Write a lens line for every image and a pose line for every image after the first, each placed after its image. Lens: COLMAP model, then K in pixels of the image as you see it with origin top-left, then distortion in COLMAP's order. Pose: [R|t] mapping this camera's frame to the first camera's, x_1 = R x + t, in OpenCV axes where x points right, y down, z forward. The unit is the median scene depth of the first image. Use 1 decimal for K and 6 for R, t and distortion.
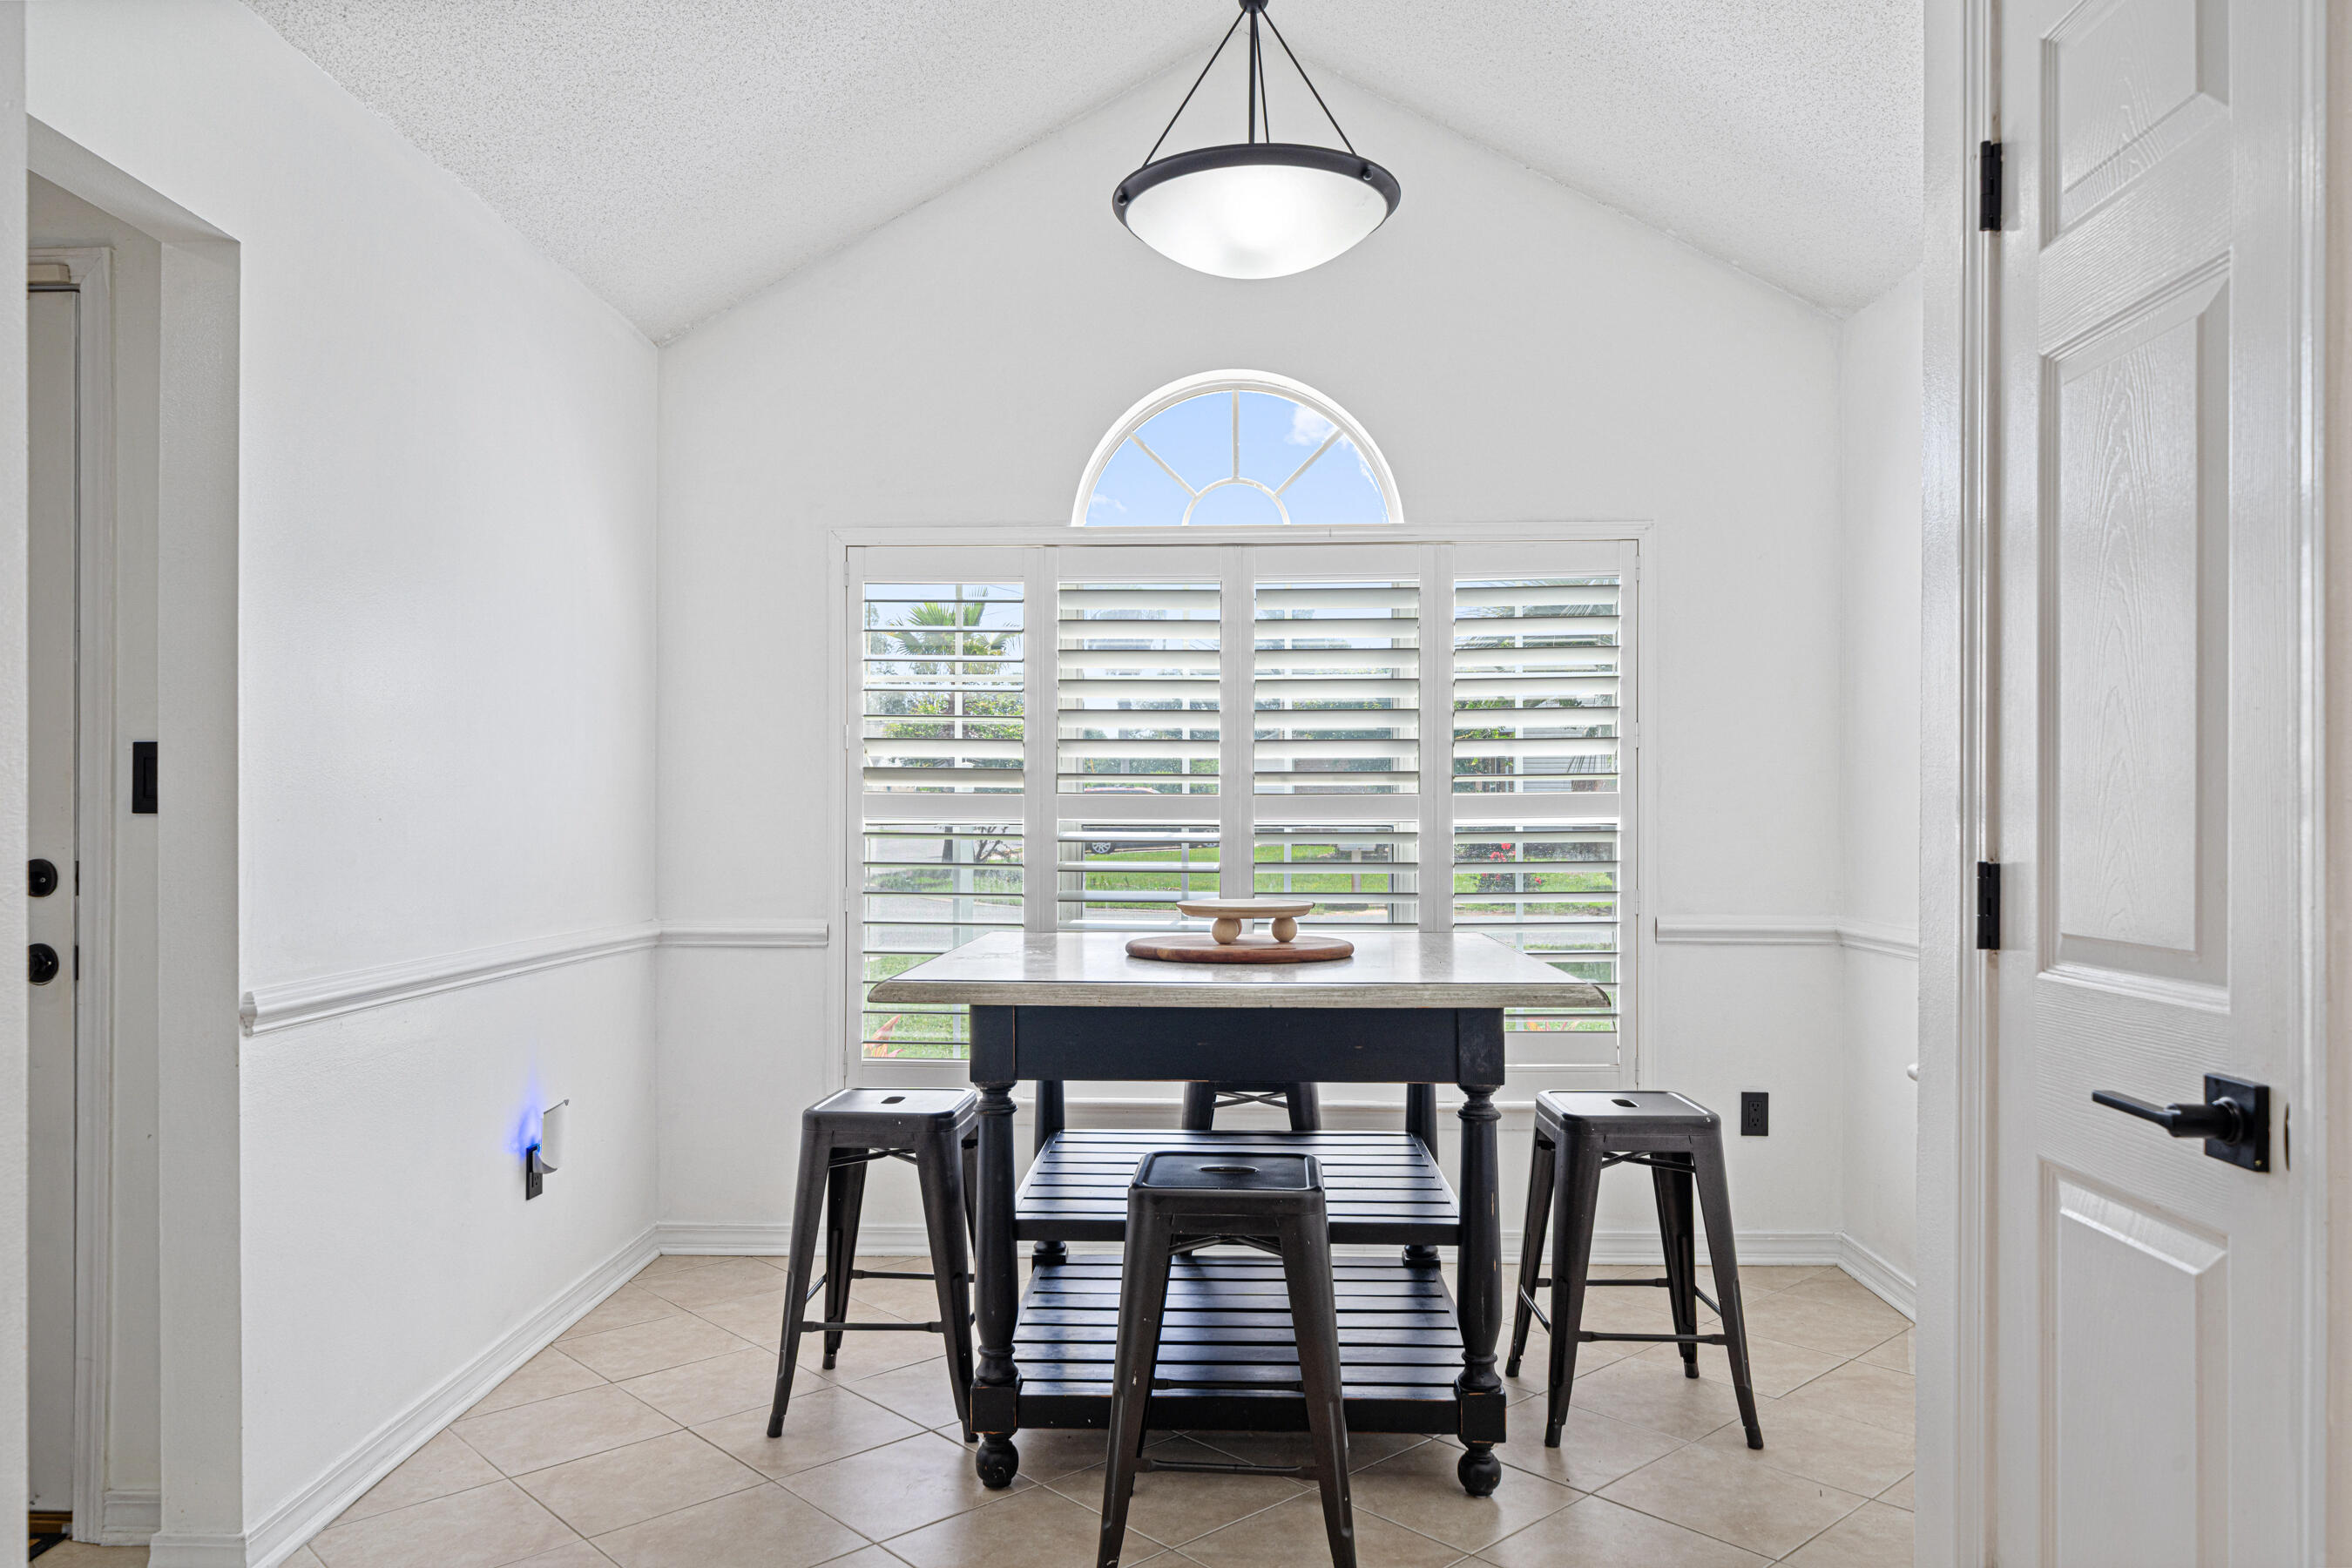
lens RADIAL K [[1627.0, 0, 1174.0], [0, 1627.0, 791.6], [0, 0, 1]] dist [0.000468, -0.000165]
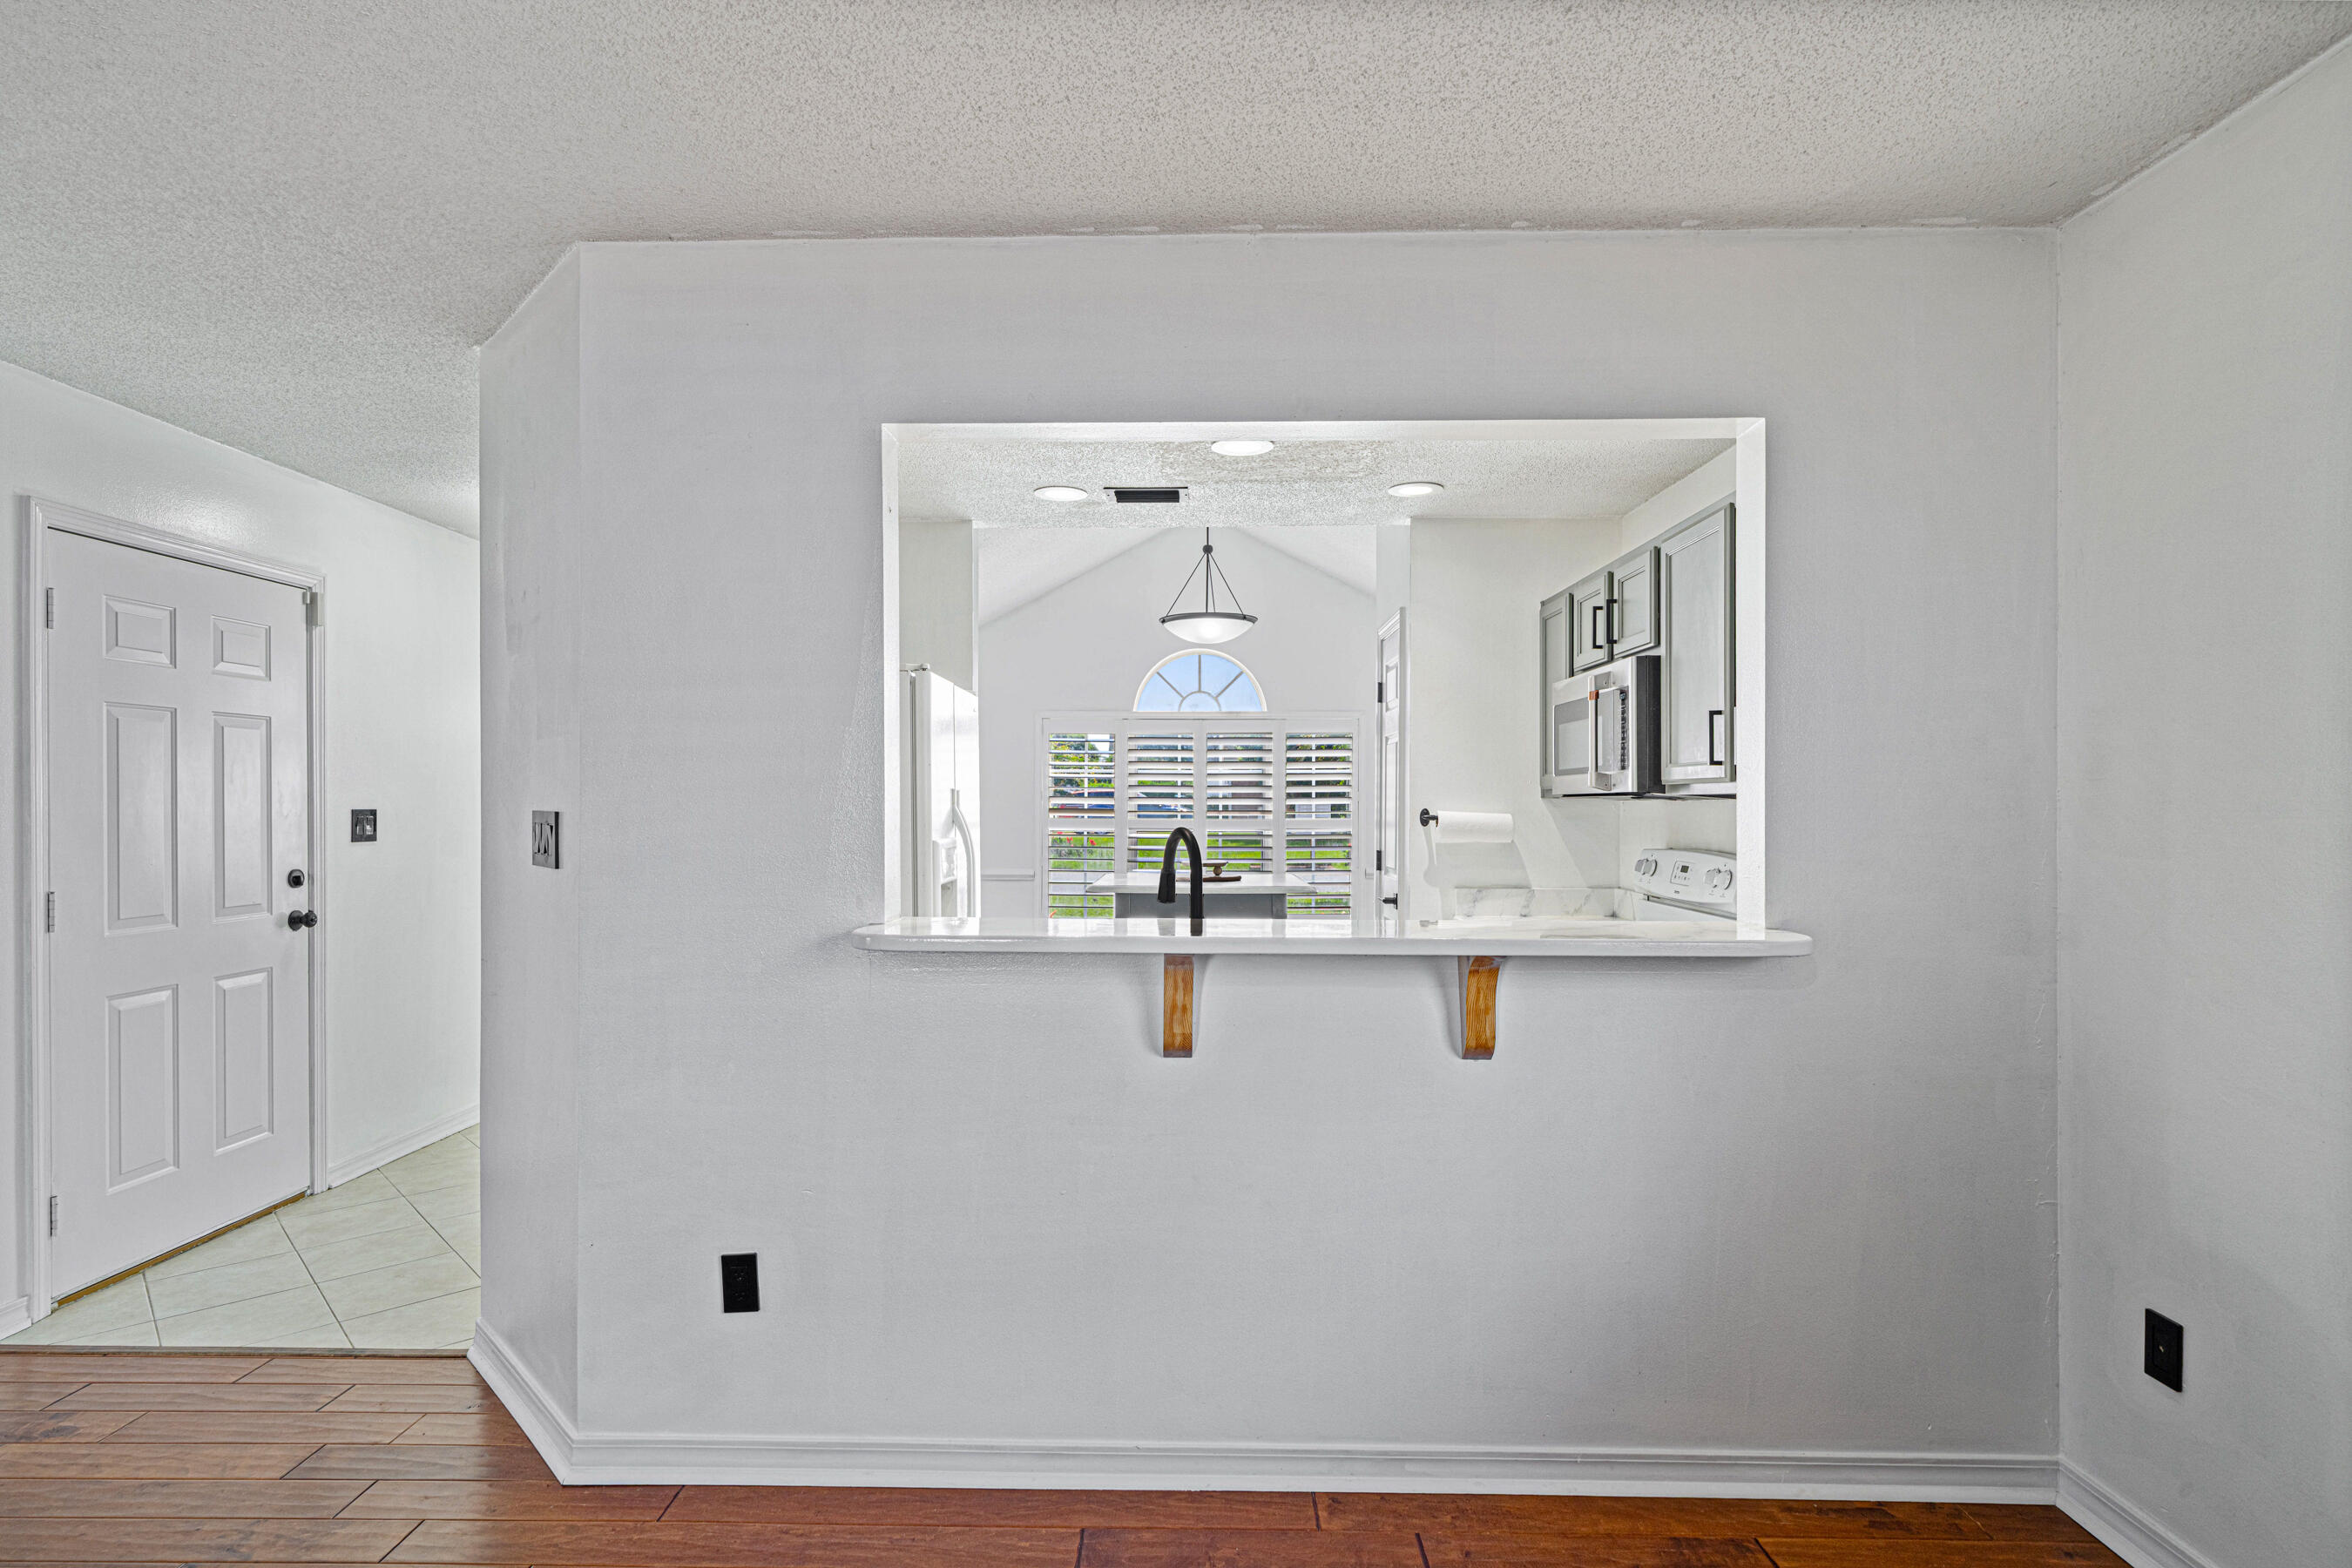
lens RADIAL K [[1153.6, 0, 1174.4], [0, 1153.6, 795.5], [0, 0, 1]] dist [0.000187, 0.000017]
pose [[0.999734, 0.001469, 0.023010, -0.041288], [-0.001569, 0.999989, 0.004327, -0.042648], [-0.023004, -0.004362, 0.999726, -0.767227]]
